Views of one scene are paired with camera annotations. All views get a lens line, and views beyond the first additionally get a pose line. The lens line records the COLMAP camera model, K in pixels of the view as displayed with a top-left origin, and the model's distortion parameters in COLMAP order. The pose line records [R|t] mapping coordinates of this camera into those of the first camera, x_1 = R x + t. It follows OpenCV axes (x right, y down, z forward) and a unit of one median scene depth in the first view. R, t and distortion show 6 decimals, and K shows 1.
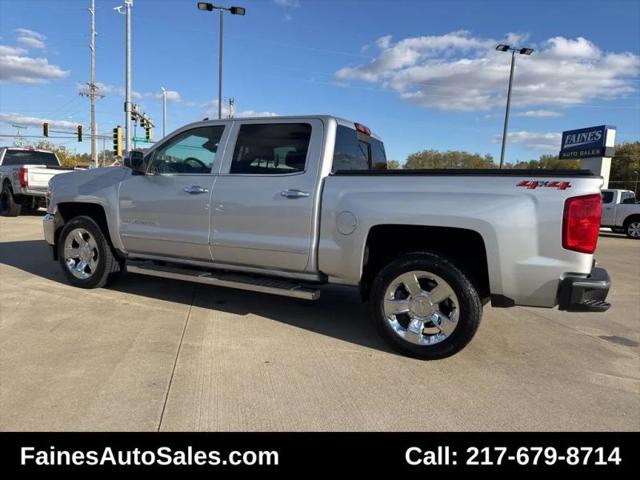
lens RADIAL K [[454.5, 0, 320.0], [0, 454.5, 240.0], [0, 0, 1]] dist [0.006584, -0.002325]
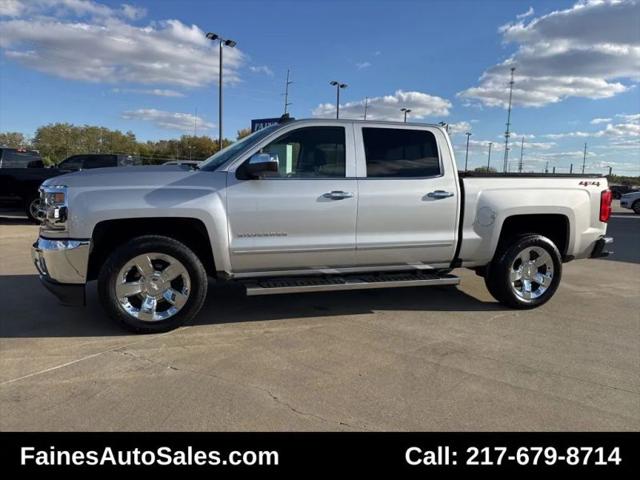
lens RADIAL K [[433.9, 0, 317.1], [0, 433.9, 259.3], [0, 0, 1]] dist [0.004421, 0.001520]
pose [[0.733672, -0.151421, 0.662417, -0.960873], [0.082827, 0.987514, 0.133998, -0.105974], [-0.674437, -0.043444, 0.737053, 0.369901]]
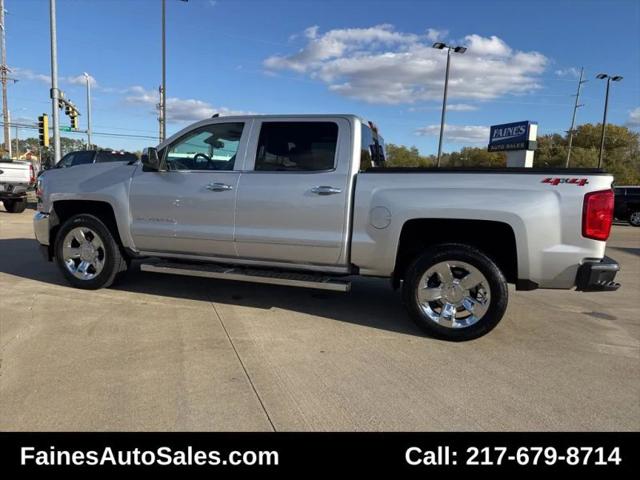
lens RADIAL K [[454.2, 0, 320.0], [0, 454.2, 240.0], [0, 0, 1]] dist [0.001483, 0.000219]
pose [[0.988814, -0.025190, 0.147012, -0.209459], [0.022219, 0.999515, 0.021814, -0.010206], [-0.147490, -0.018304, 0.988894, -0.025274]]
